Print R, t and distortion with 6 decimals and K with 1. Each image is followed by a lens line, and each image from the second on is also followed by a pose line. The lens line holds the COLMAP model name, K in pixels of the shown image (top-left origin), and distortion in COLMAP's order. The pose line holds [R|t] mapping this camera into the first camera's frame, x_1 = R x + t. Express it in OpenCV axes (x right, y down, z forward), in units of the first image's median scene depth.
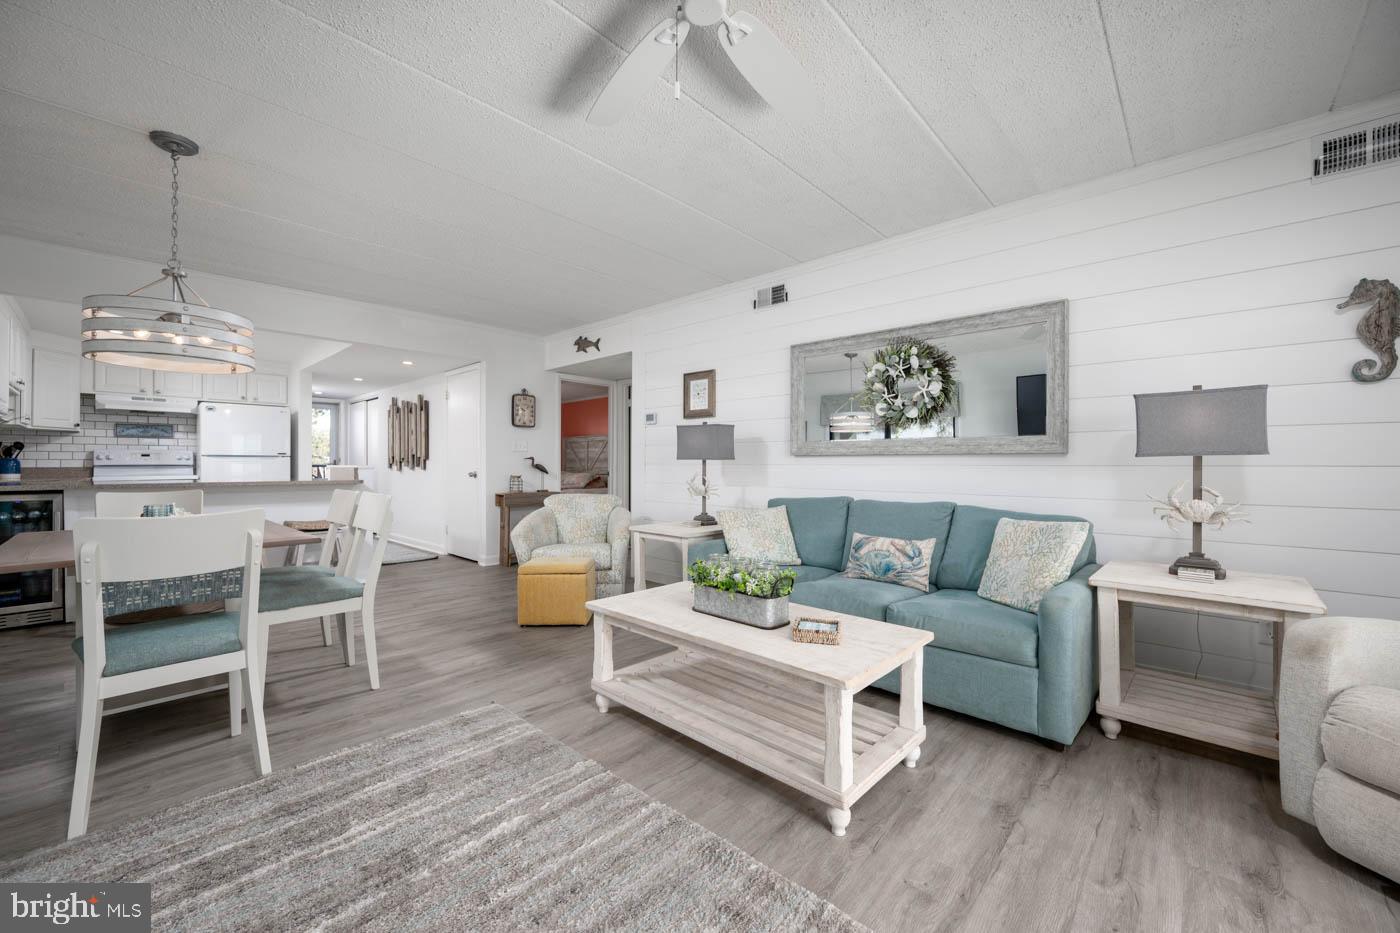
lens RADIAL K [[550.3, 0, 693.9], [0, 550.3, 465.3], [0, 0, 1]] dist [0.001695, 0.000119]
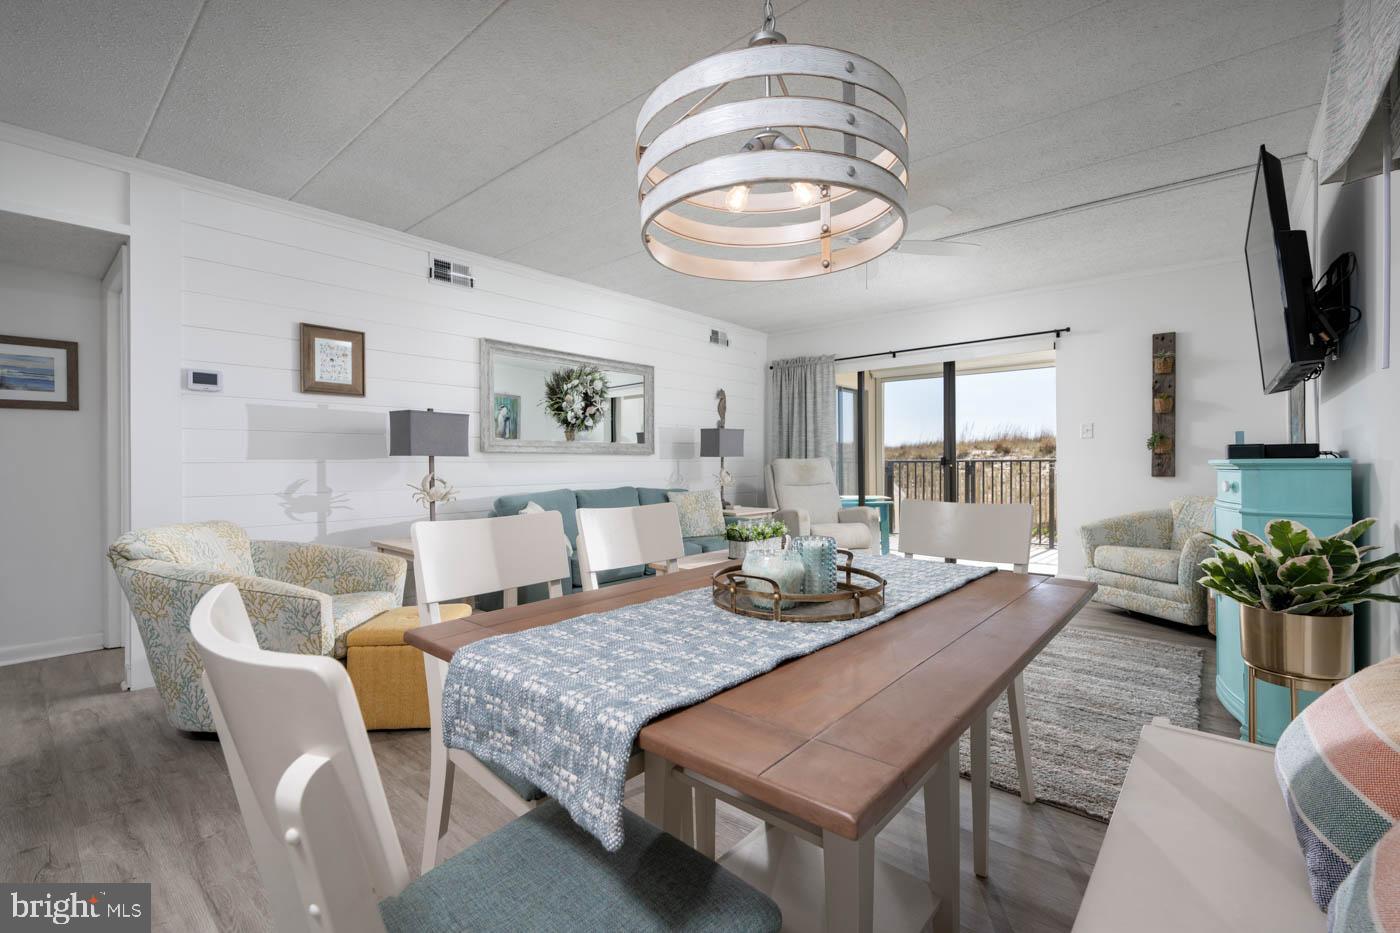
lens RADIAL K [[605.7, 0, 700.0], [0, 605.7, 466.5], [0, 0, 1]] dist [-0.010616, -0.000300]
pose [[-0.043959, -0.009585, 0.998987, -0.646331], [0.006642, 0.999929, 0.009887, -0.001335], [-0.999011, 0.007070, -0.043892, 0.489649]]
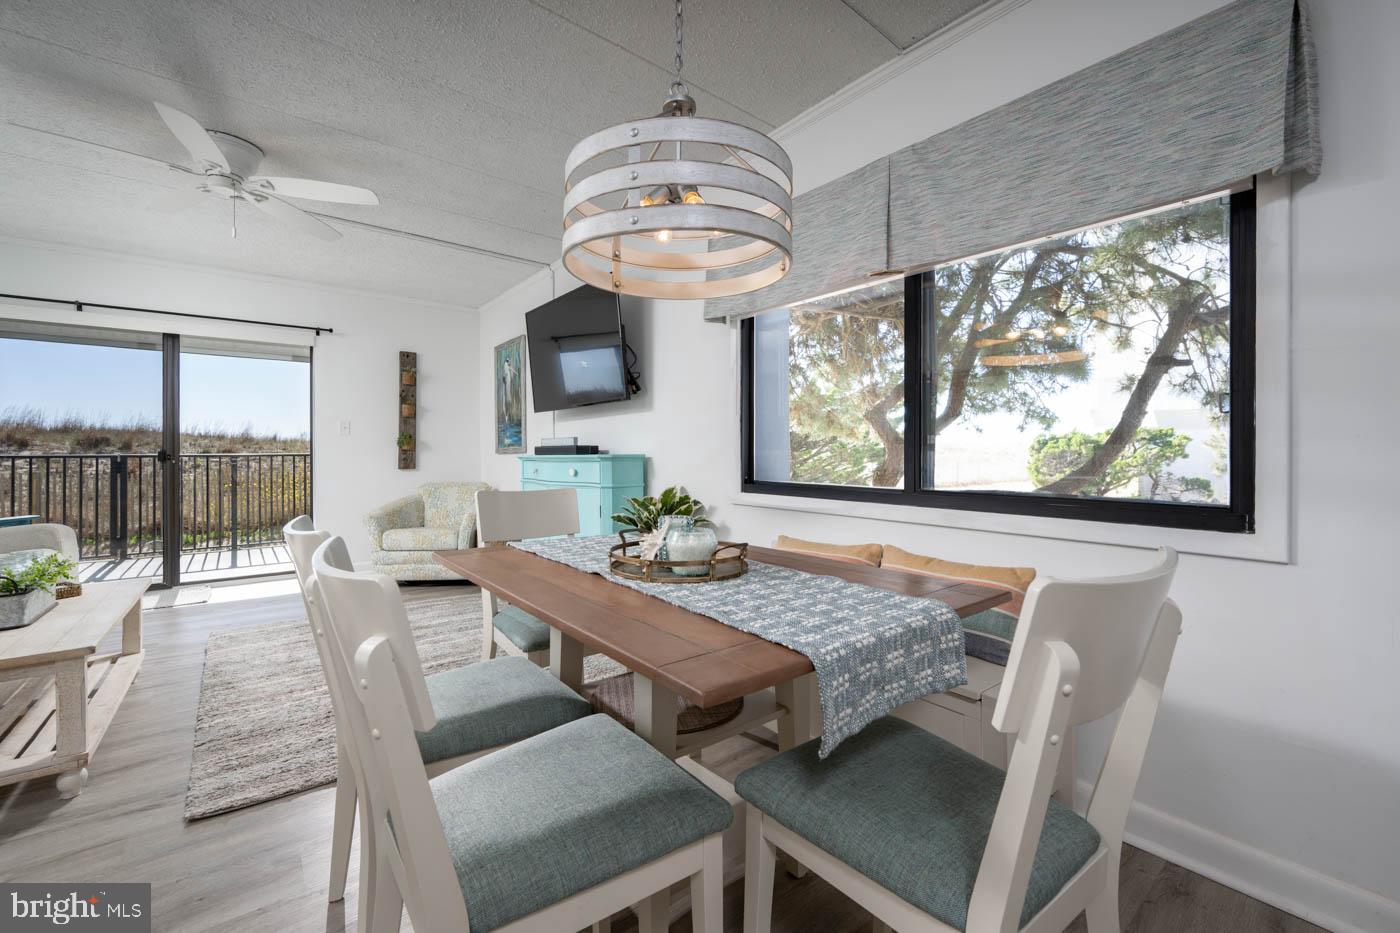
lens RADIAL K [[576.7, 0, 697.4], [0, 576.7, 451.9], [0, 0, 1]] dist [-0.003446, -0.000278]
pose [[-0.990326, 0.000628, 0.138757, -0.462959], [0.000207, 0.999995, -0.003048, -0.000884], [-0.138759, -0.002990, -0.990322, 0.707003]]
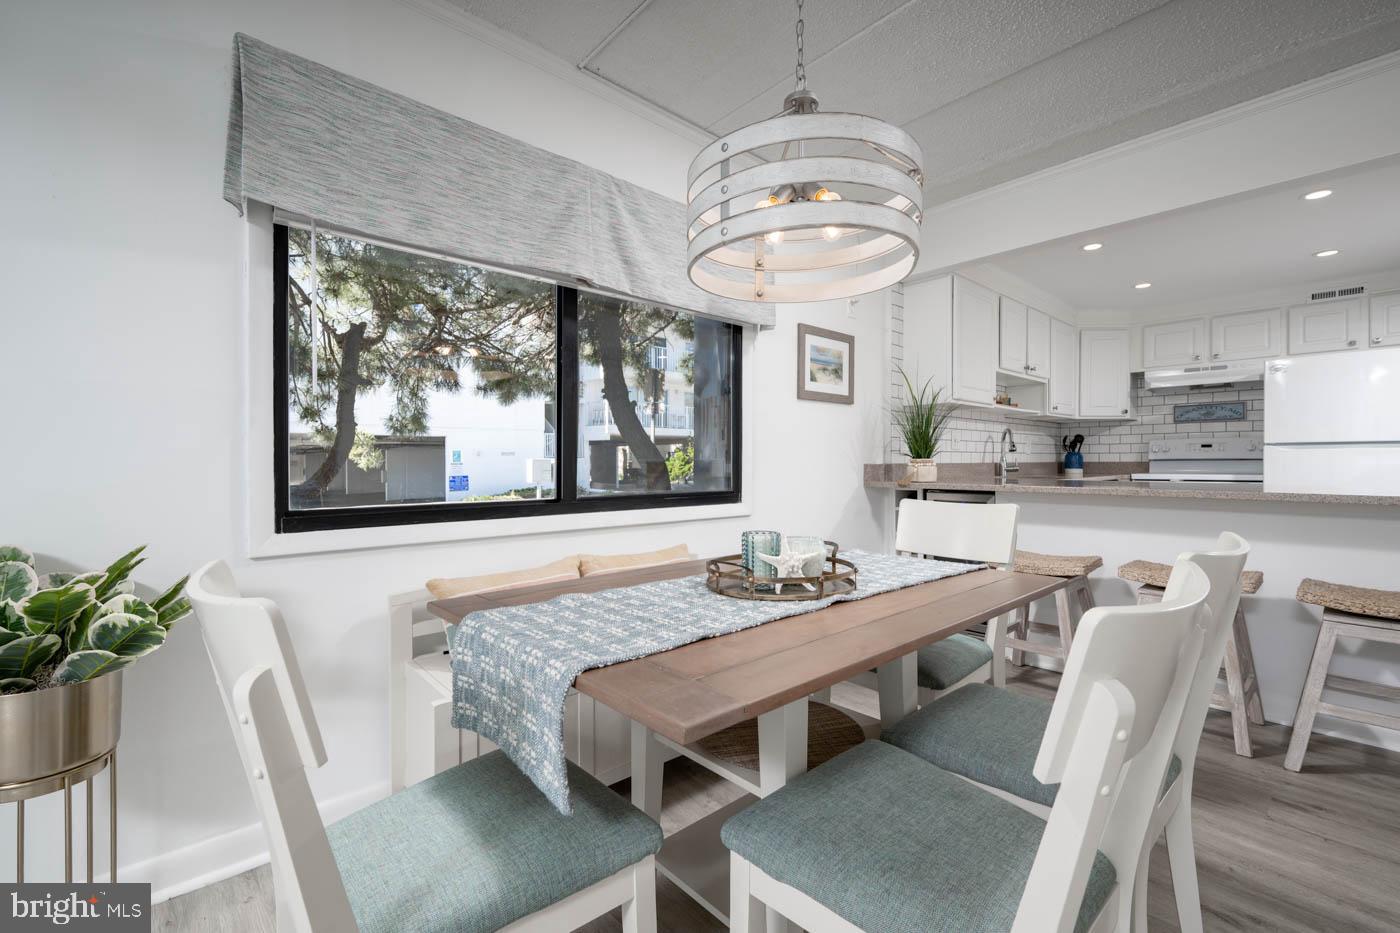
lens RADIAL K [[596.4, 0, 700.3], [0, 596.4, 474.1], [0, 0, 1]] dist [-0.000164, -0.000284]
pose [[-0.079969, 0.025635, -0.996468, -0.151778], [0.004317, 0.999669, 0.025371, -0.003645], [0.996788, -0.002273, -0.080053, 0.422355]]
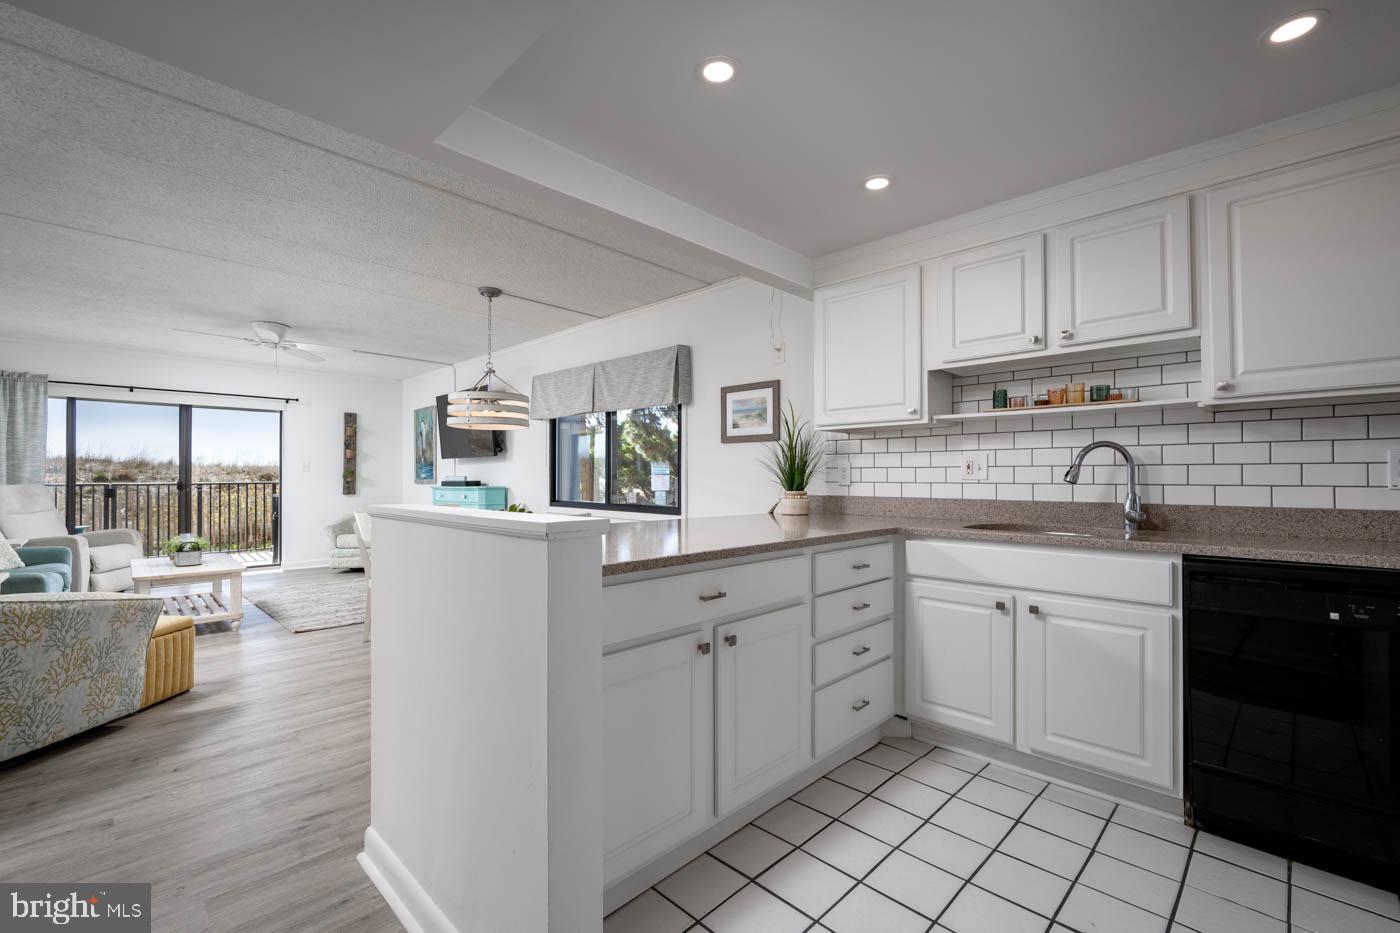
lens RADIAL K [[596.4, 0, 700.3], [0, 596.4, 474.1], [0, 0, 1]] dist [-0.000164, -0.000284]
pose [[-0.999872, -0.001878, 0.015897, -0.711564], [-0.002005, 0.999966, -0.007987, -0.014973], [-0.015882, -0.008017, -0.999842, 1.235443]]
